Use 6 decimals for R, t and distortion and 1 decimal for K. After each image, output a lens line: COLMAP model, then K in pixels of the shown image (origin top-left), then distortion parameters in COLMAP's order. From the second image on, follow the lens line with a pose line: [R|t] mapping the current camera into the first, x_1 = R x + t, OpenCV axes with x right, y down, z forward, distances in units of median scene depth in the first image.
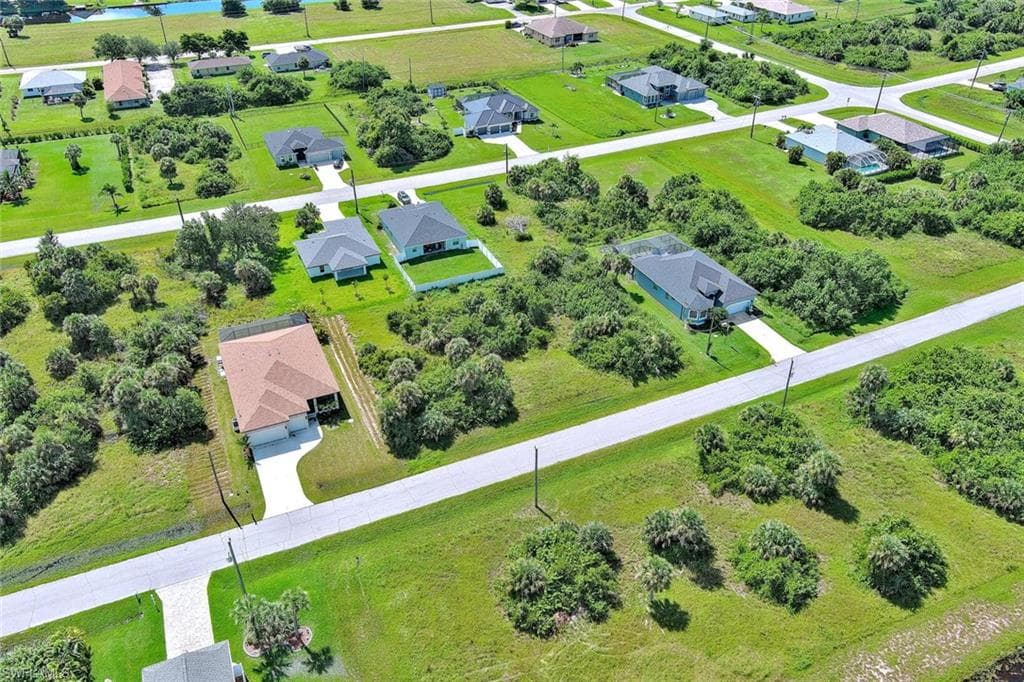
lens RADIAL K [[792.5, 0, 515.1], [0, 792.5, 338.0], [0, 0, 1]] dist [0.032744, -0.035580]
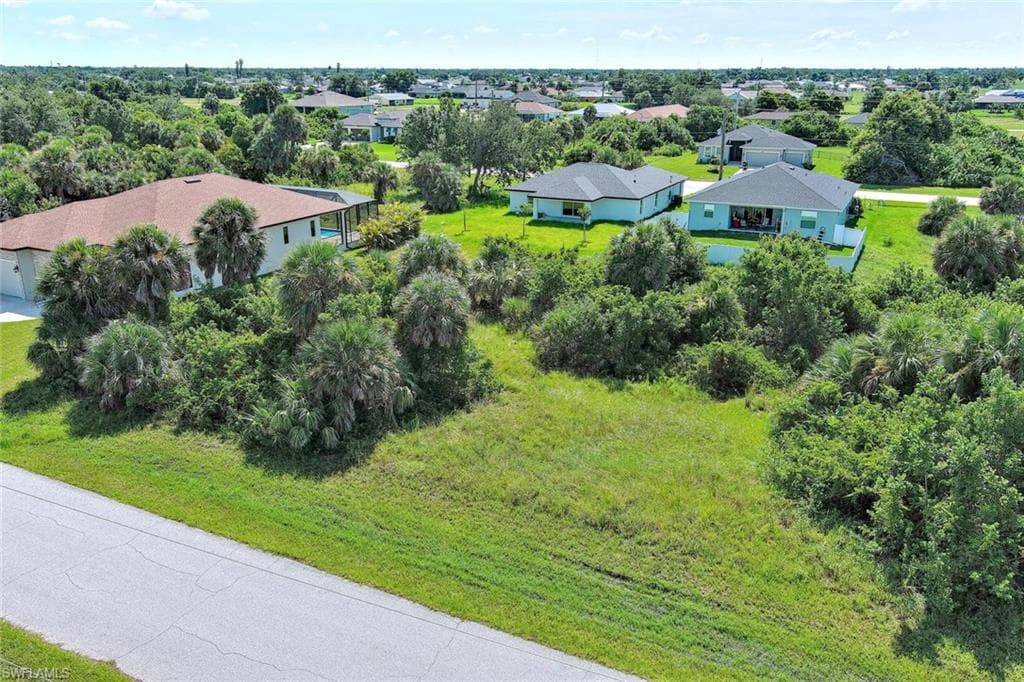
lens RADIAL K [[796.2, 0, 513.1], [0, 796.2, 338.2], [0, 0, 1]] dist [0.017998, -0.007577]
pose [[0.625082, 0.246253, -0.740697, 0.160887], [-0.439017, 0.895528, -0.072762, 0.038817], [0.645397, 0.370661, 0.667888, 0.610469]]
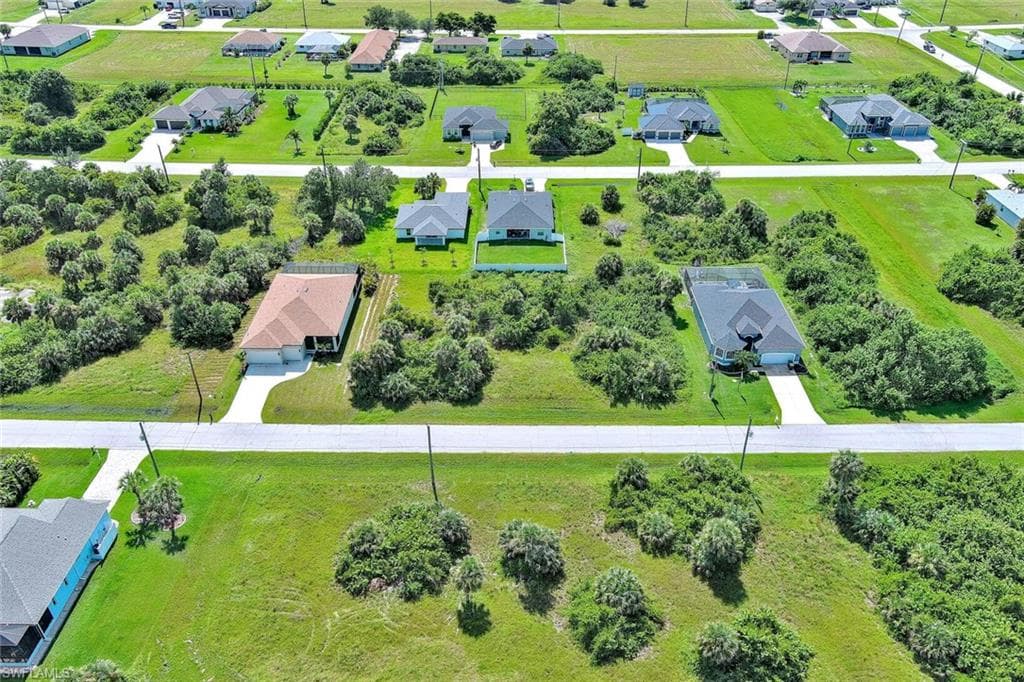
lens RADIAL K [[793.8, 0, 514.6], [0, 793.8, 340.7], [0, 0, 1]] dist [0.028125, -0.028583]
pose [[0.907038, 0.236136, -0.348599, 0.274665], [-0.235714, 0.970812, 0.044297, -0.023477], [0.348884, 0.041990, 0.936225, 0.042525]]
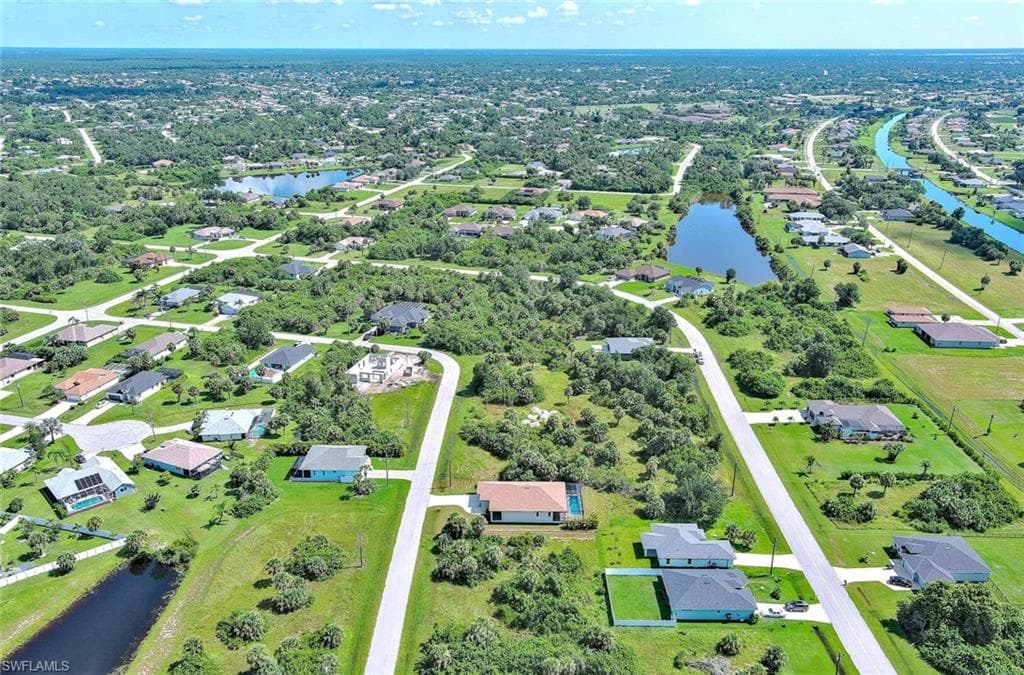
lens RADIAL K [[794.7, 0, 514.9], [0, 794.7, 337.8], [0, 0, 1]] dist [0.035547, -0.045986]
pose [[-0.419319, 0.305865, -0.854762, 0.804443], [-0.515383, 0.694901, 0.501491, -0.783942], [0.747363, 0.650815, -0.133748, 0.732779]]
